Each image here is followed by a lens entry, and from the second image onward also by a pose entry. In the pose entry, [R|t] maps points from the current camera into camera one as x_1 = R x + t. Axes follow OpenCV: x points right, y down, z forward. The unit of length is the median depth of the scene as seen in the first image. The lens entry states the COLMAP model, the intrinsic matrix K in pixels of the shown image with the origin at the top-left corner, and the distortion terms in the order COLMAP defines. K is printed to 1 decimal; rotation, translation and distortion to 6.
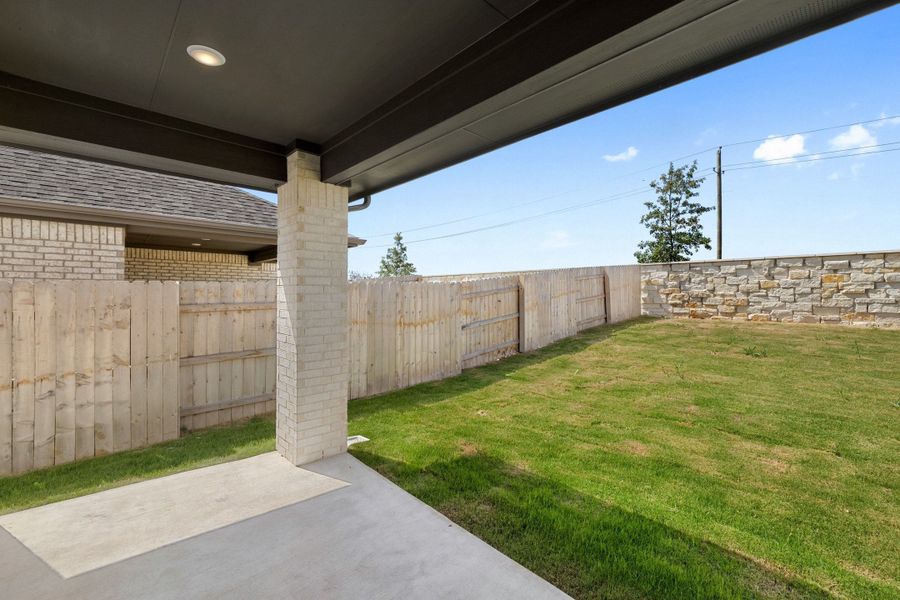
lens RADIAL K [[380.6, 0, 452.3], [0, 380.6, 296.7], [0, 0, 1]] dist [0.000927, 0.000616]
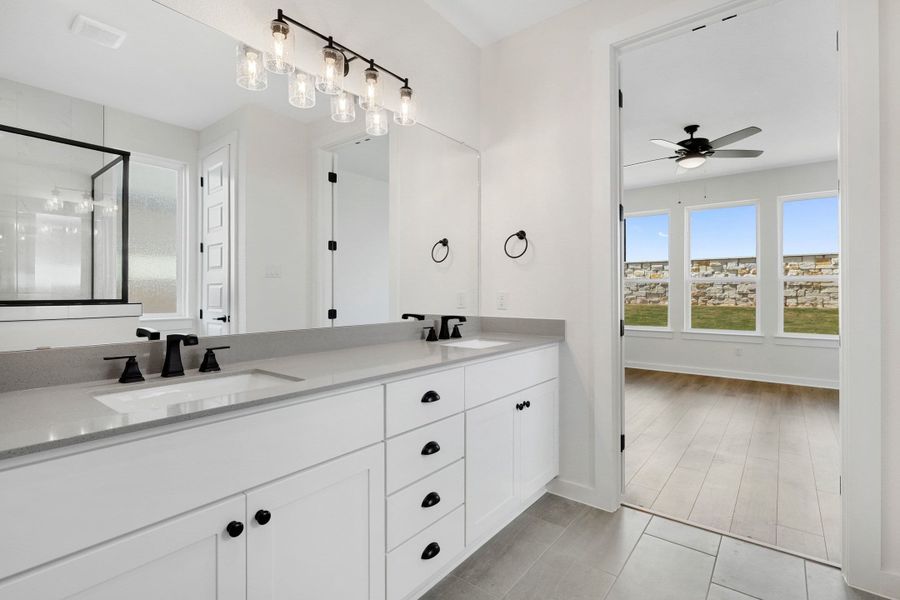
lens RADIAL K [[412.8, 0, 455.6], [0, 412.8, 291.5], [0, 0, 1]] dist [-0.010208, 0.001060]
pose [[0.989580, -0.003021, 0.143952, -0.096087], [0.004164, 0.999962, -0.007638, 0.026908], [-0.143923, 0.008158, 0.989555, -0.583262]]
